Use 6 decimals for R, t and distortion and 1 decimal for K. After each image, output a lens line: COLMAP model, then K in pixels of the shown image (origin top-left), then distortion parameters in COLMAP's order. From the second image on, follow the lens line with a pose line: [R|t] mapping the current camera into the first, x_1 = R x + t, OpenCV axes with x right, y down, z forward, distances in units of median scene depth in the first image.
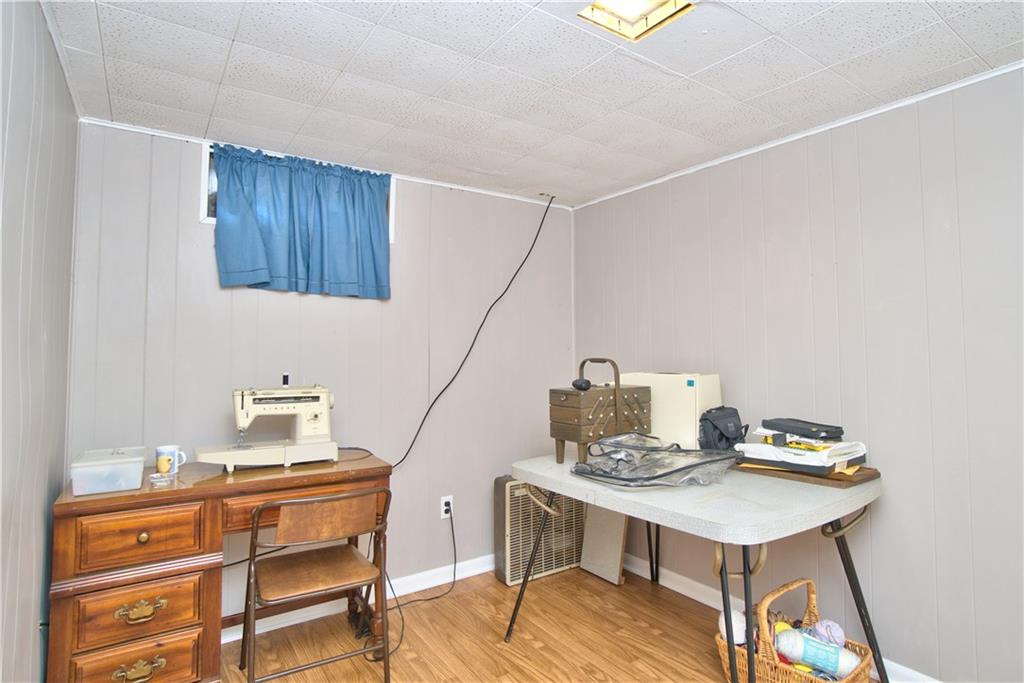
lens RADIAL K [[547.0, 0, 512.0], [0, 547.0, 341.5], [0, 0, 1]] dist [-0.001241, -0.000063]
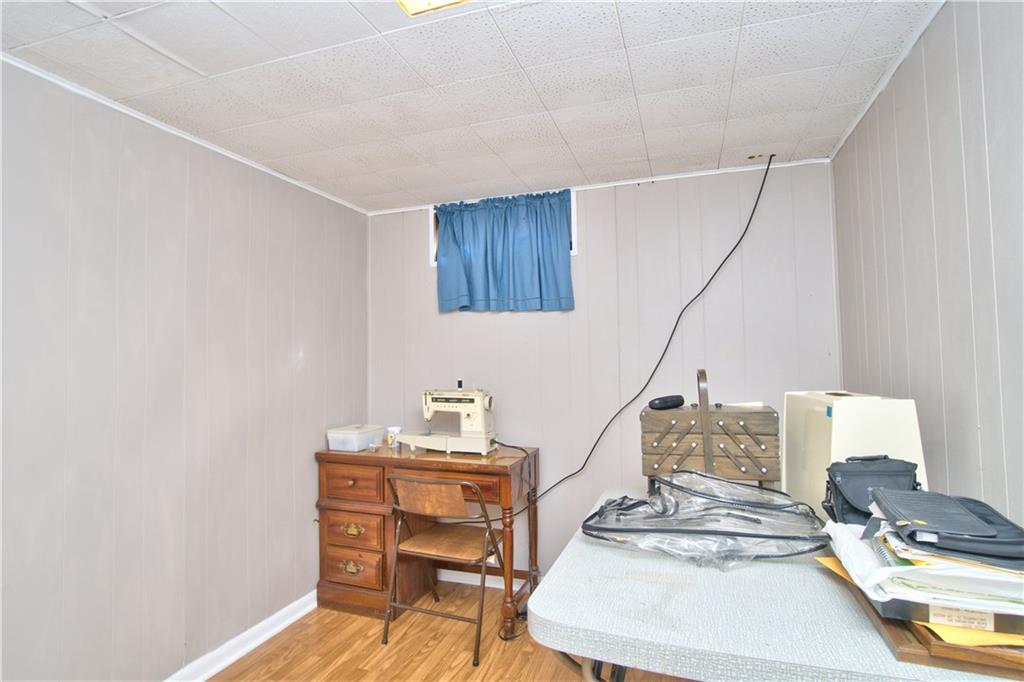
lens RADIAL K [[531.8, 0, 511.5], [0, 531.8, 357.1], [0, 0, 1]] dist [-0.002040, 0.000083]
pose [[0.603642, -0.006316, -0.797230, 0.610388], [0.023738, 0.999668, 0.010053, -0.000867], [0.796902, -0.024993, 0.603592, 0.358398]]
